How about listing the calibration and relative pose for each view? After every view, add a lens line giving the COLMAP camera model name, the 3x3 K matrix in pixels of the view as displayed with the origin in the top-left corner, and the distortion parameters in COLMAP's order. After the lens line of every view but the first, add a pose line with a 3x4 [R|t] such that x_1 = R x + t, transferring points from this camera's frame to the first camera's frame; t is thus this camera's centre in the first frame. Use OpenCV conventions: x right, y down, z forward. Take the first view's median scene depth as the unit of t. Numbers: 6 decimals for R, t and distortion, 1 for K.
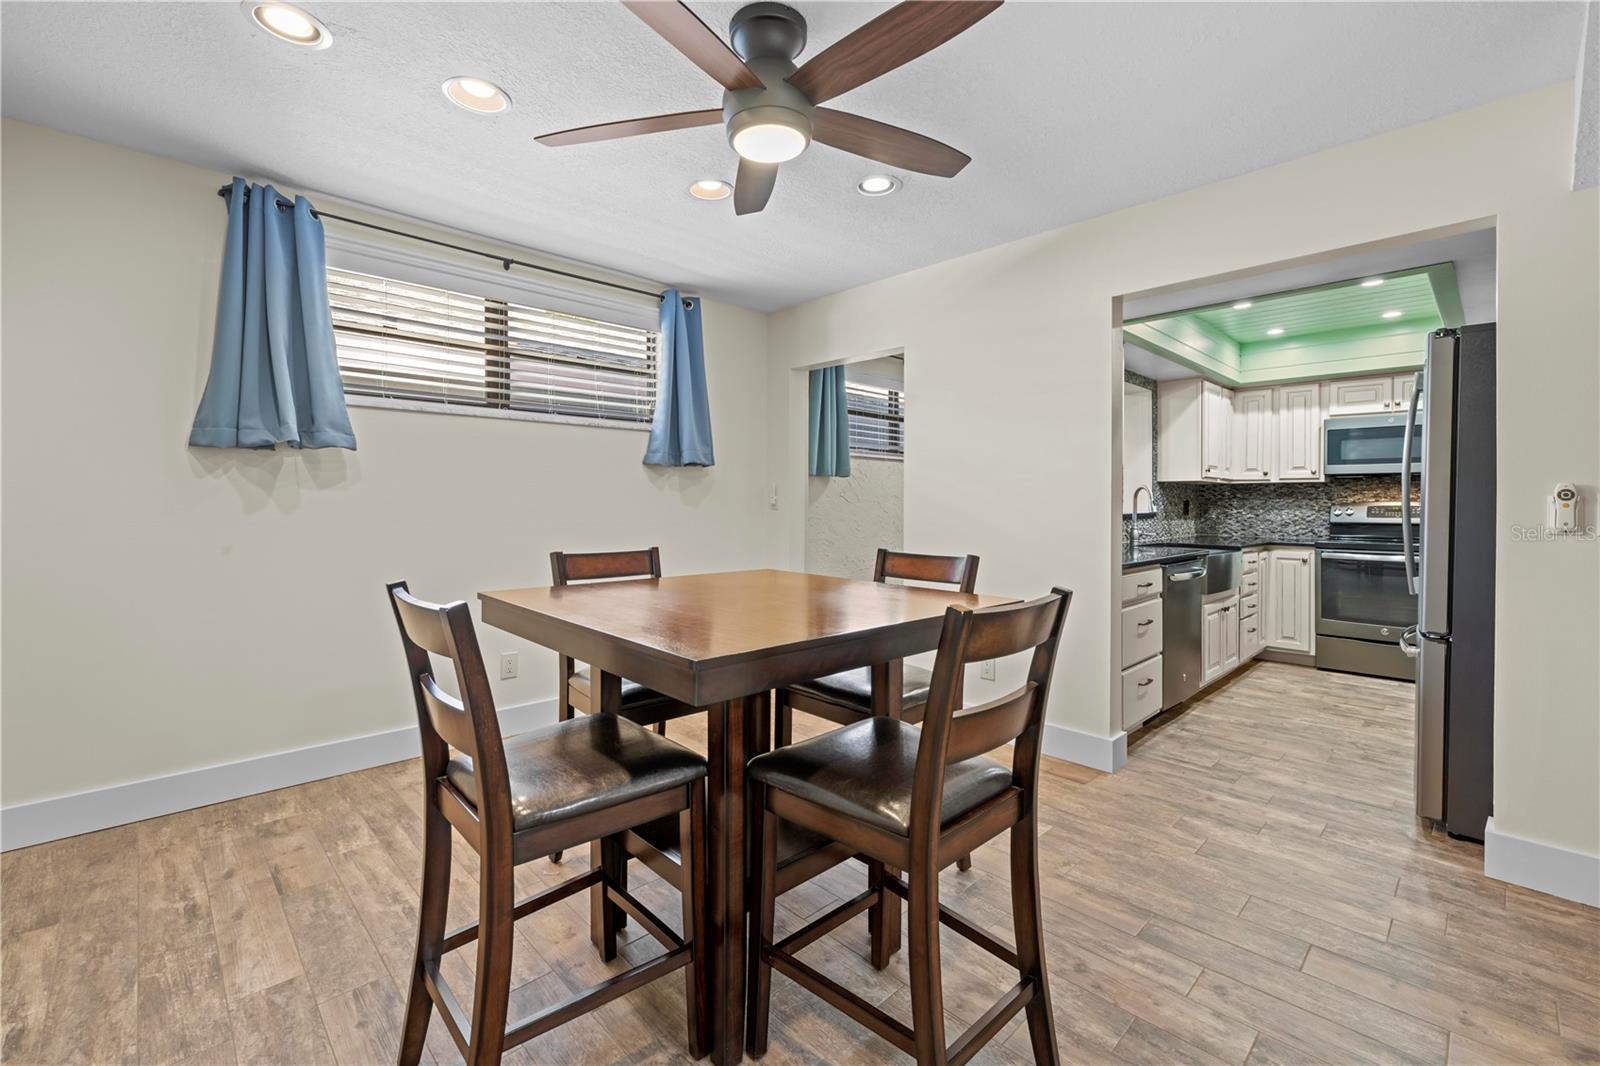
lens RADIAL K [[679.9, 0, 802.5], [0, 679.9, 507.3], [0, 0, 1]] dist [-0.002612, -0.000167]
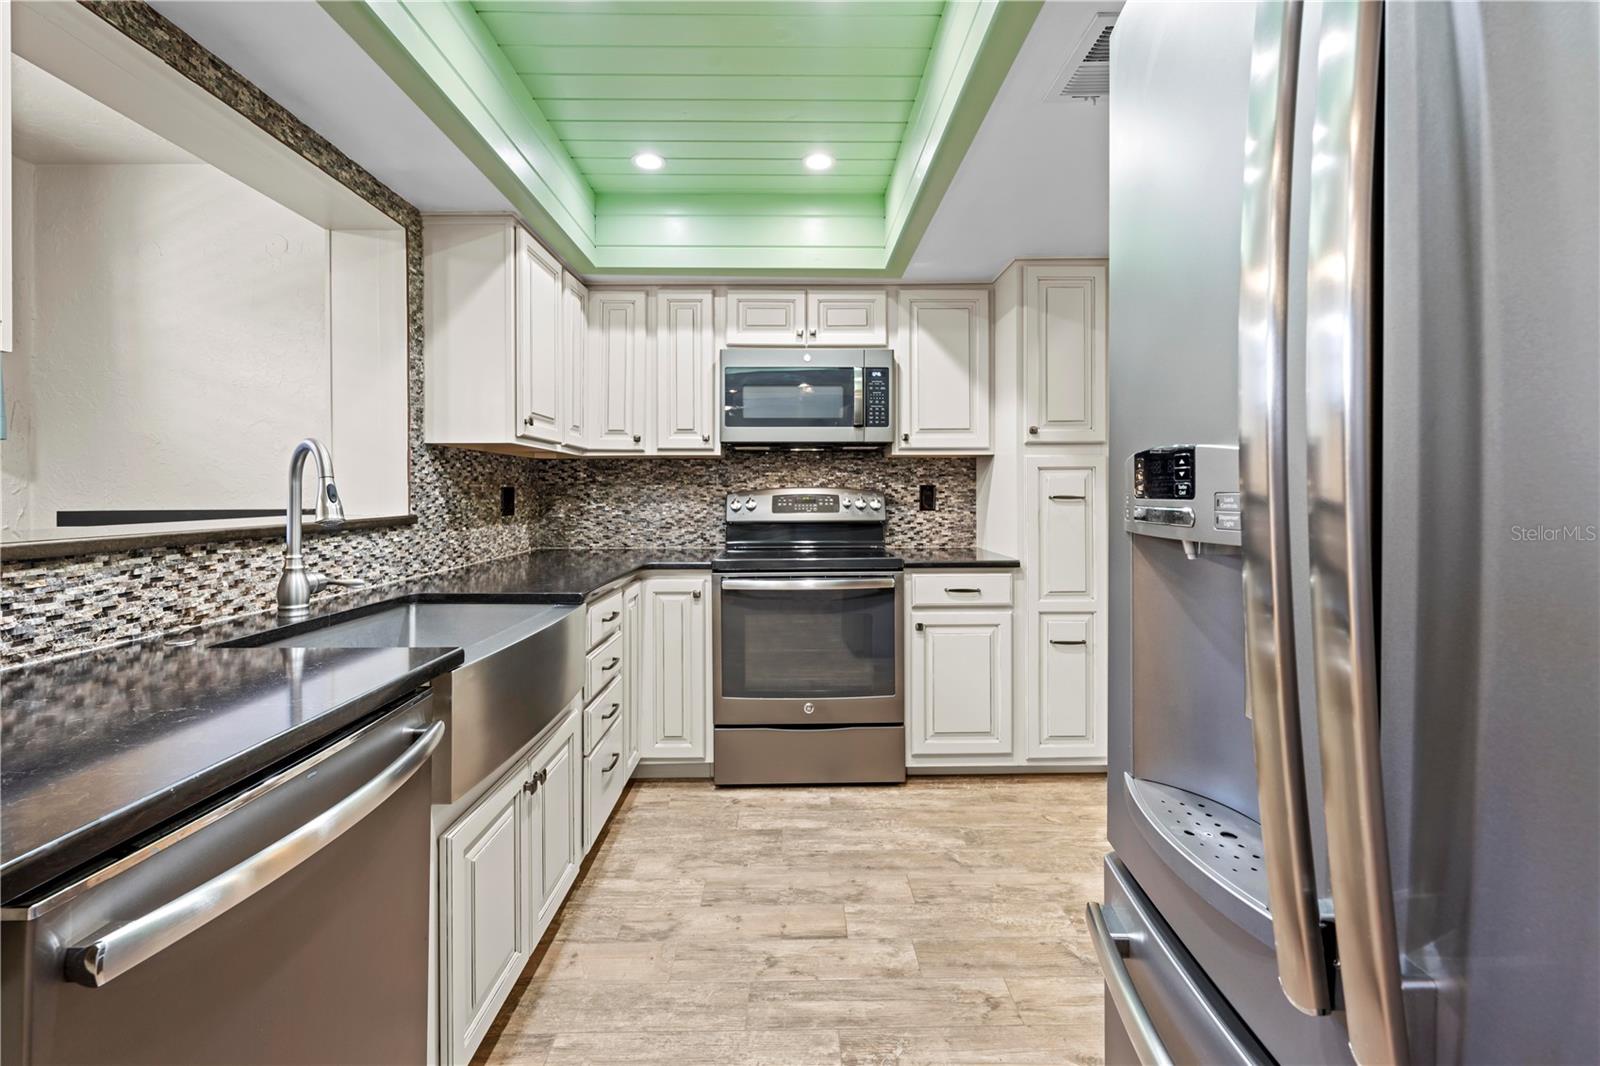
lens RADIAL K [[684.7, 0, 794.2], [0, 684.7, 476.7], [0, 0, 1]] dist [0.000304, 0.000052]
pose [[0.692253, 0.010638, 0.721576, 0.376685], [0.011515, 0.999601, -0.025784, -0.002149], [-0.721563, 0.026158, 0.691854, 0.533438]]
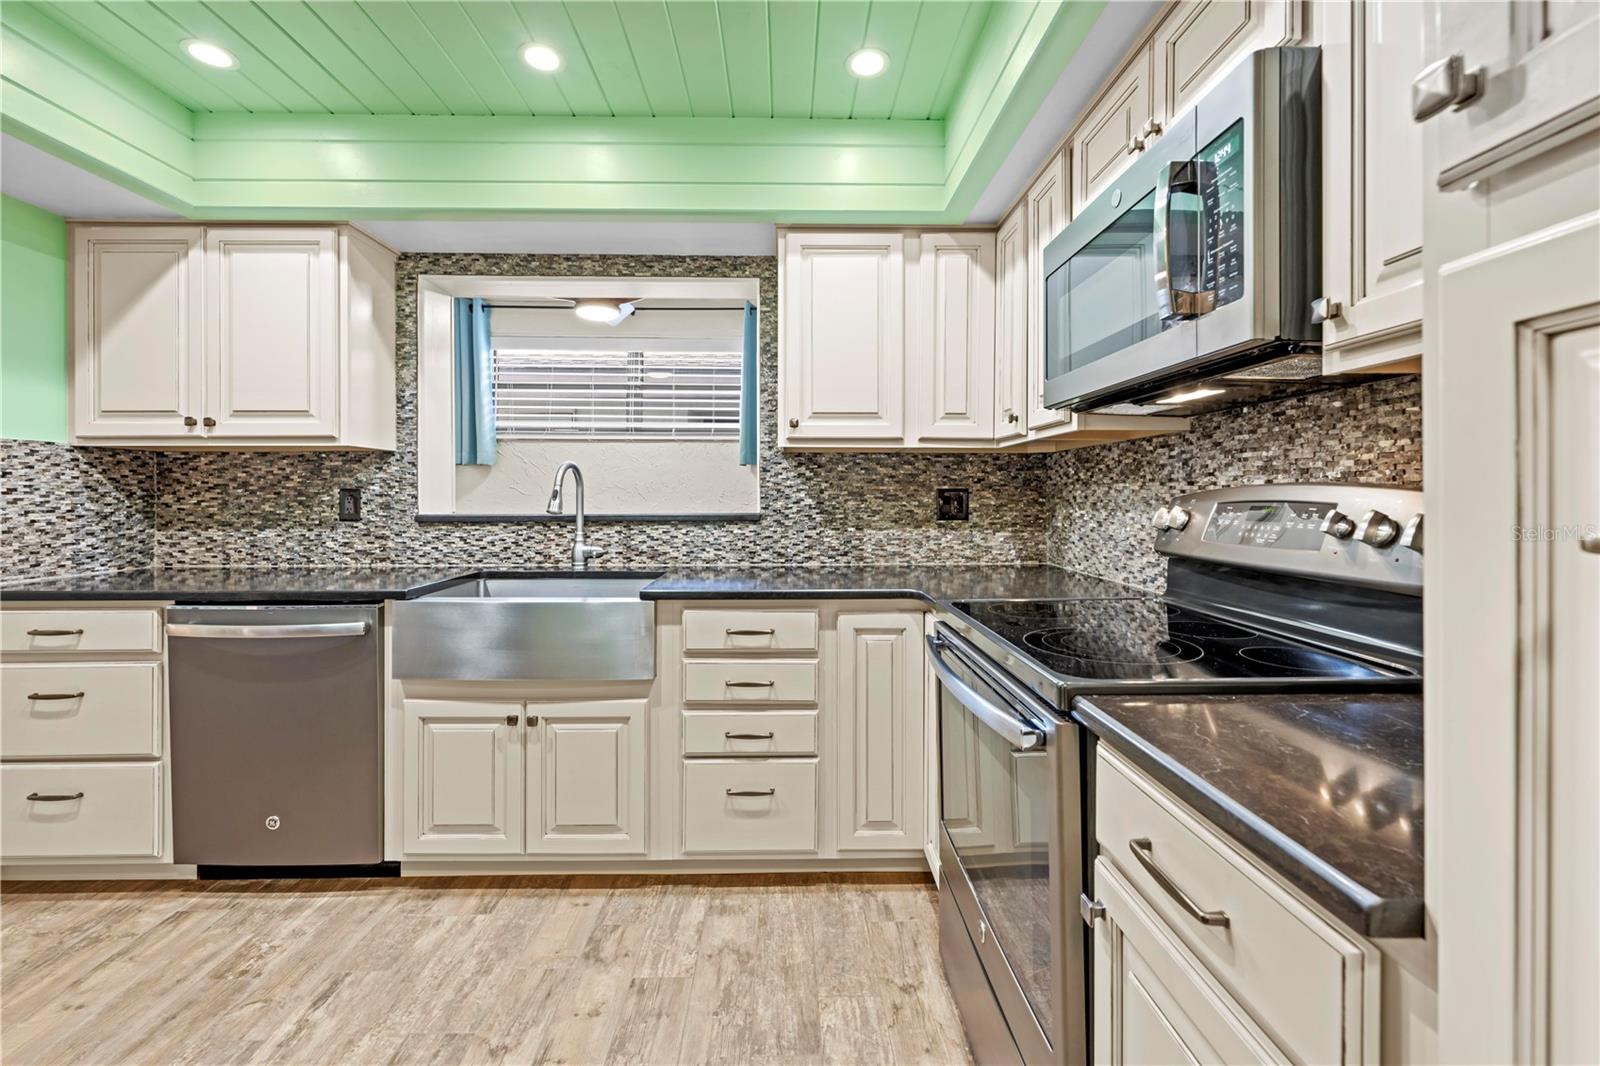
lens RADIAL K [[660.3, 0, 803.0], [0, 660.3, 485.9], [0, 0, 1]] dist [-0.003722, -0.000099]
pose [[0.733130, -0.012635, -0.679972, 0.894011], [-0.002921, 0.999760, -0.021728, -0.001705], [0.680083, 0.017916, 0.732916, 0.661528]]
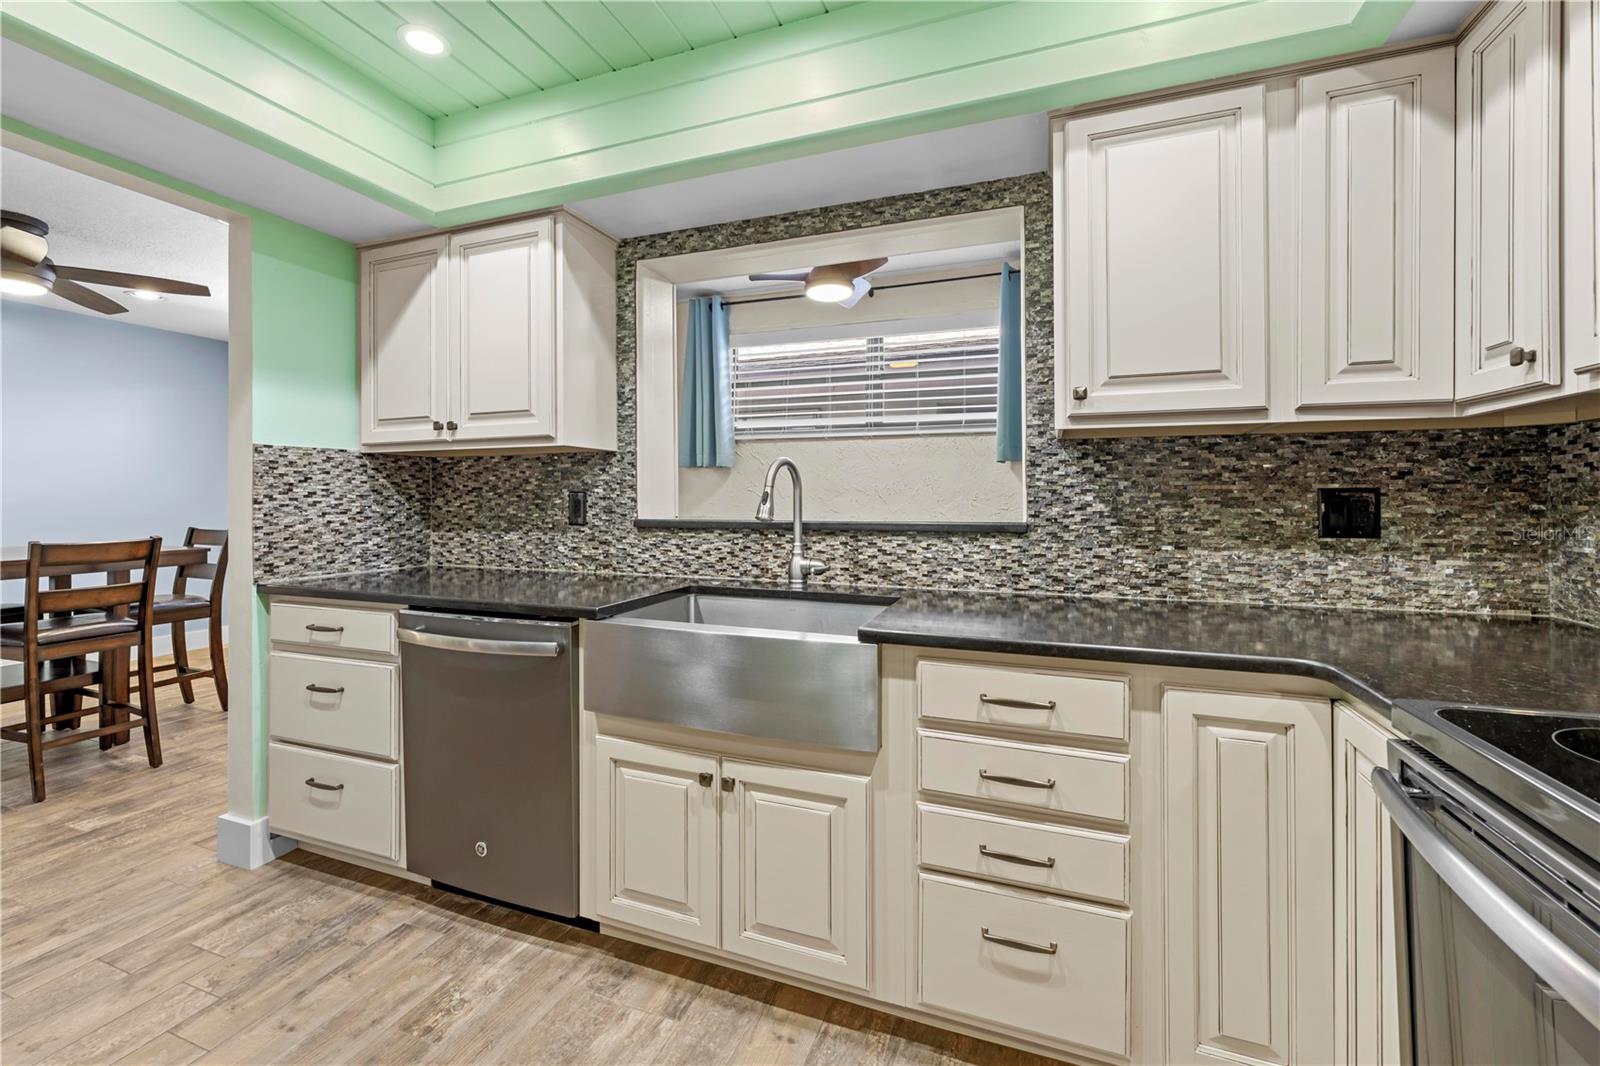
lens RADIAL K [[665.4, 0, 797.4], [0, 665.4, 487.2], [0, 0, 1]] dist [-0.000959, -0.000022]
pose [[0.424421, -0.017779, -0.905290, 0.810523], [-0.005592, 0.999737, -0.022255, -0.002705], [0.905448, 0.014508, 0.424210, 0.733742]]
